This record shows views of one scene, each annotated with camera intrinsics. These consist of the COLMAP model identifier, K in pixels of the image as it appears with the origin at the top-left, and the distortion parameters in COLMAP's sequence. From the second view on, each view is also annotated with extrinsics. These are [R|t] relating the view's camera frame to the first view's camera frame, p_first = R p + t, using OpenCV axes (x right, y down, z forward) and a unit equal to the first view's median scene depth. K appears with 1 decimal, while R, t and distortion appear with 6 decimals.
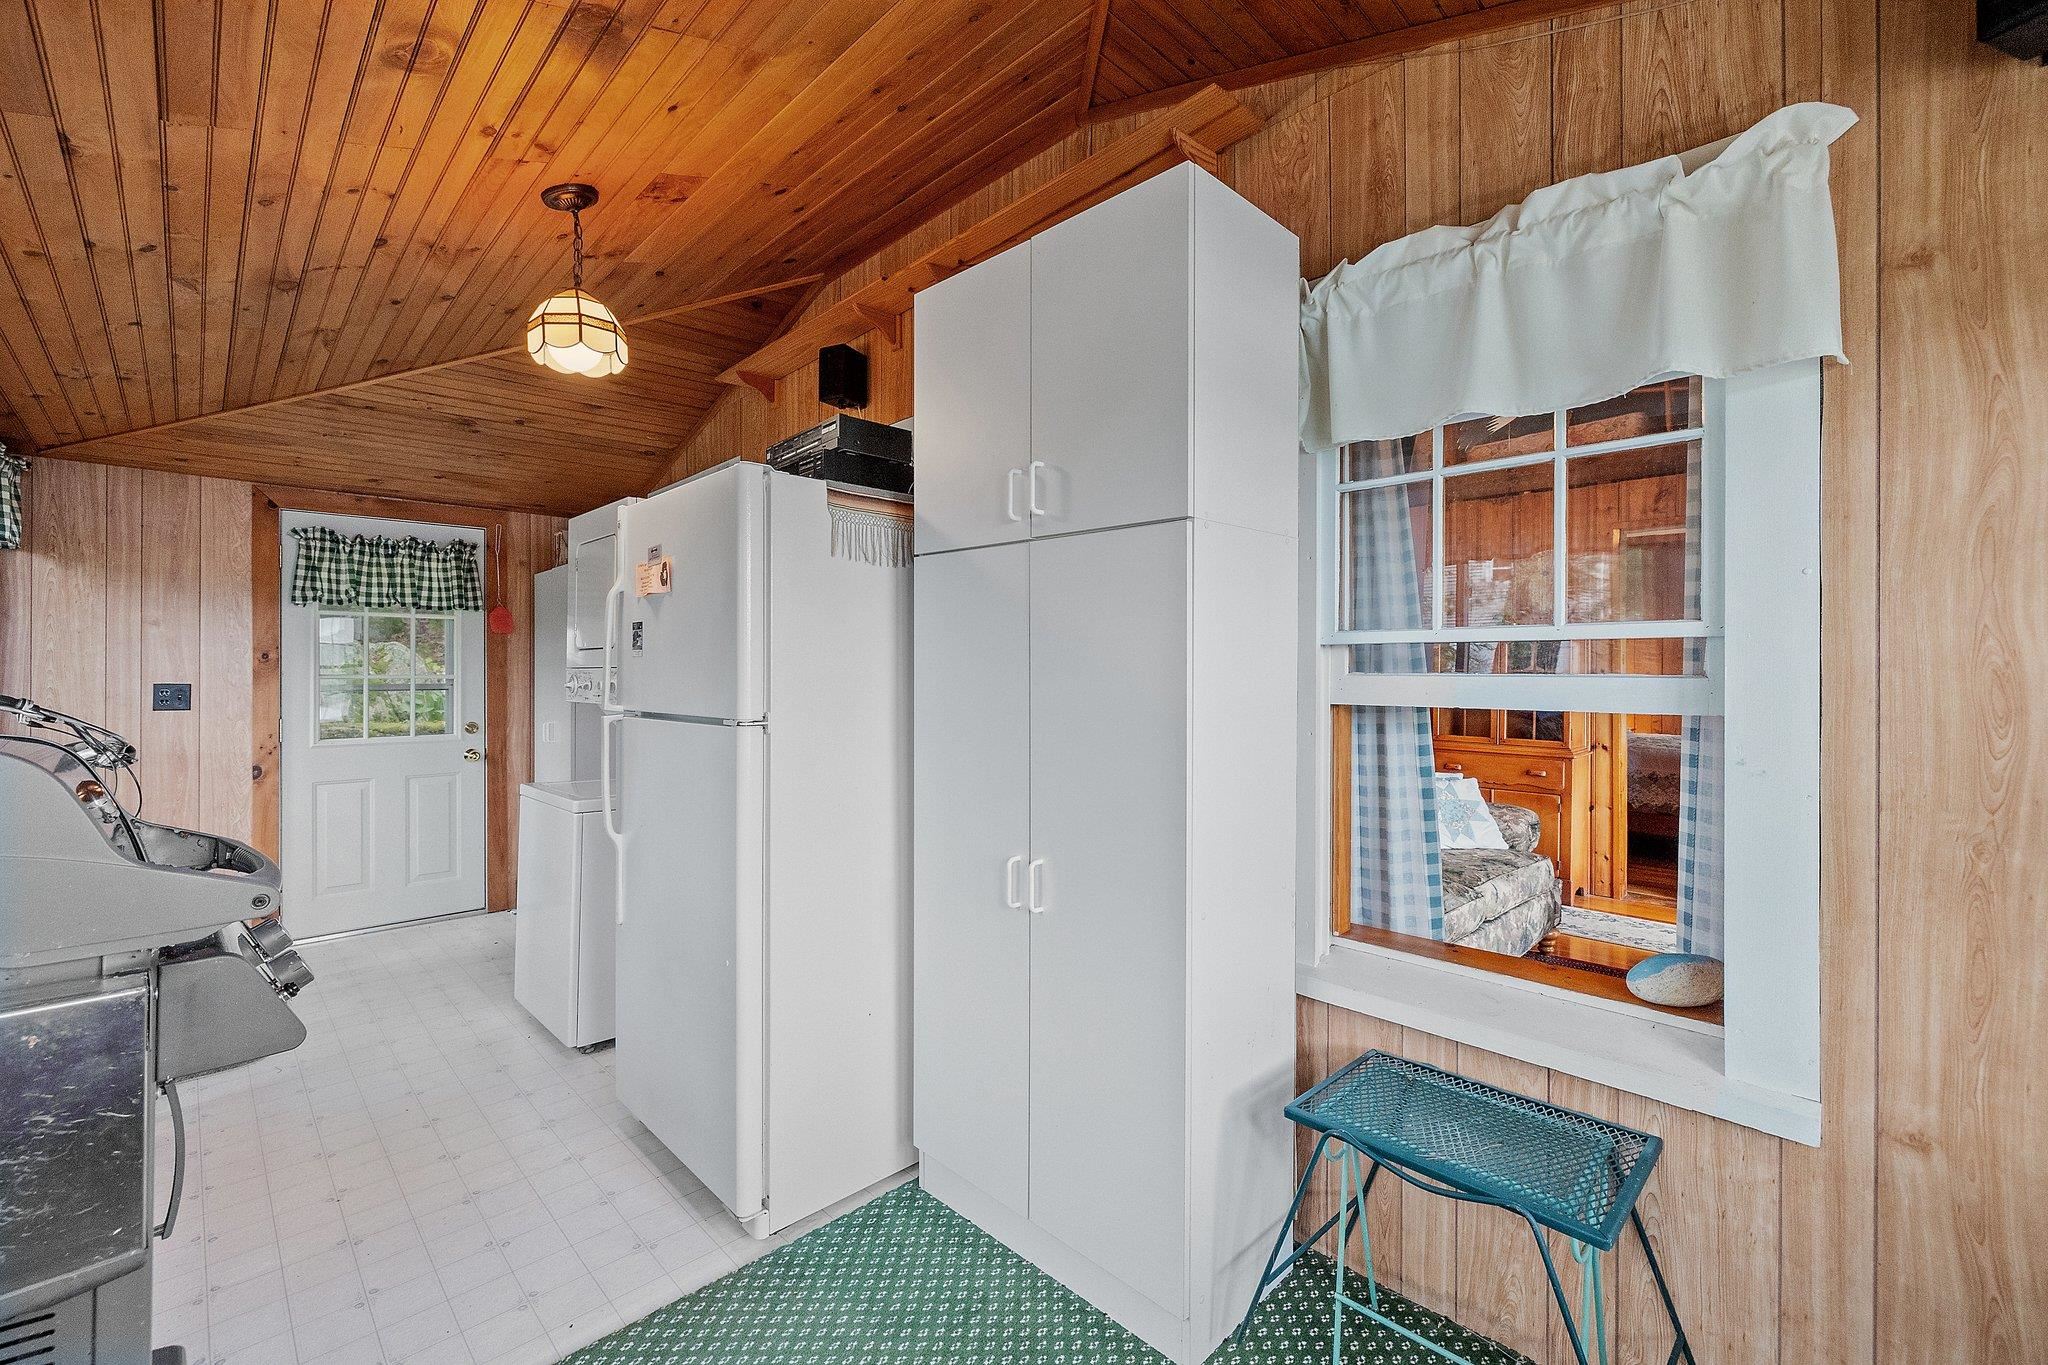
lens RADIAL K [[873.9, 0, 1019.3], [0, 873.9, 671.4], [0, 0, 1]] dist [-0.001907, 0.000122]
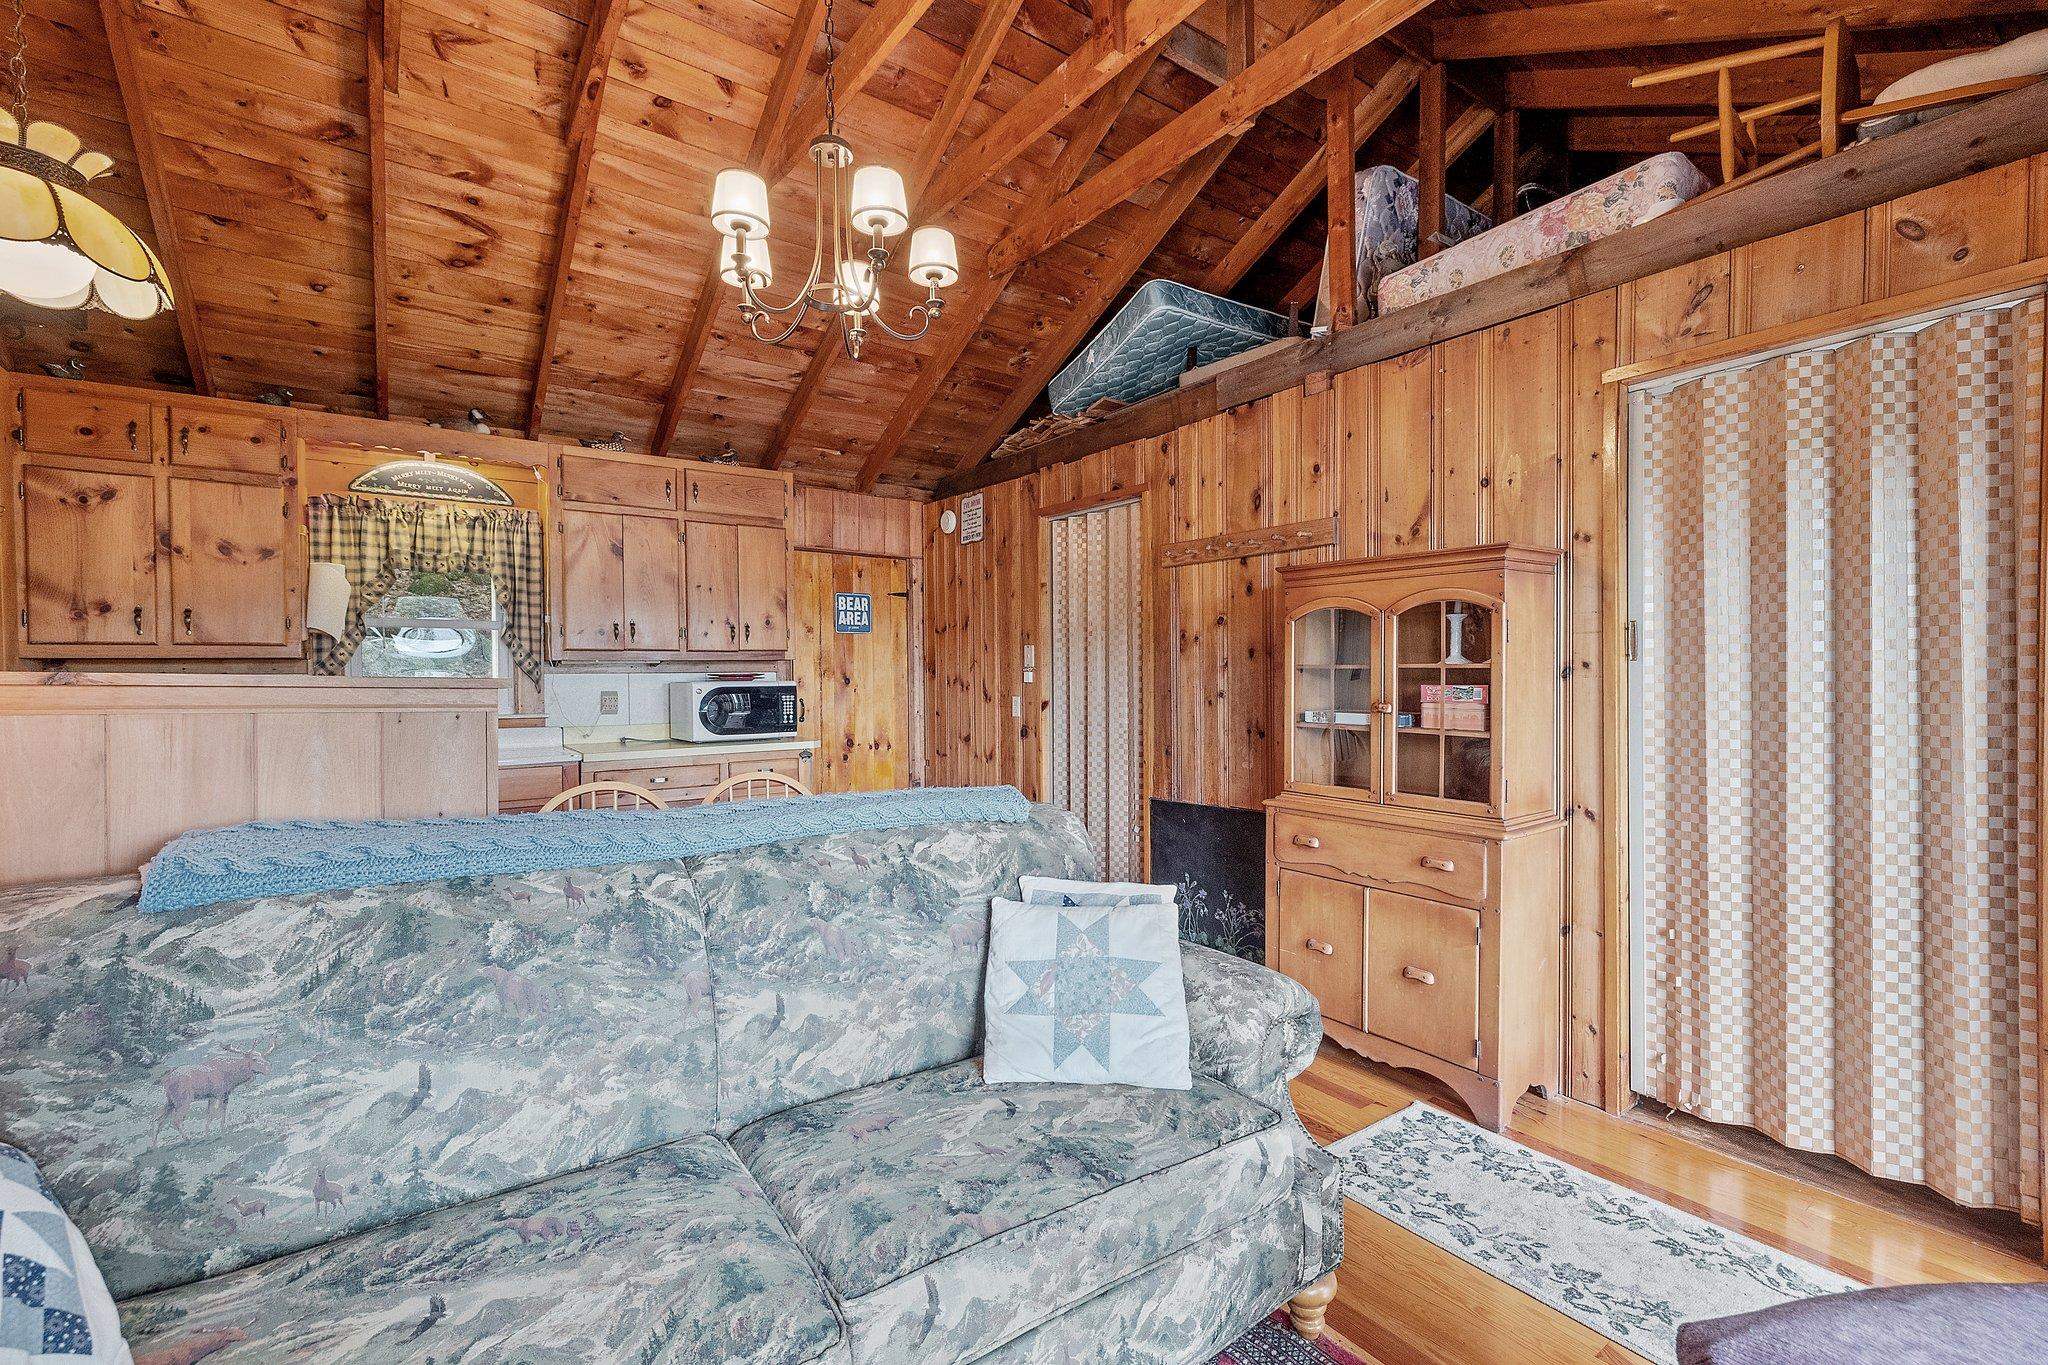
lens RADIAL K [[873.9, 0, 1032.0], [0, 873.9, 689.8], [0, 0, 1]] dist [-0.001907, 0.000122]
pose [[0.990491, -0.002403, -0.137555, 0.421170], [0.004076, 0.999921, 0.011882, 0.007131], [0.137516, -0.012330, 0.990423, 0.455018]]
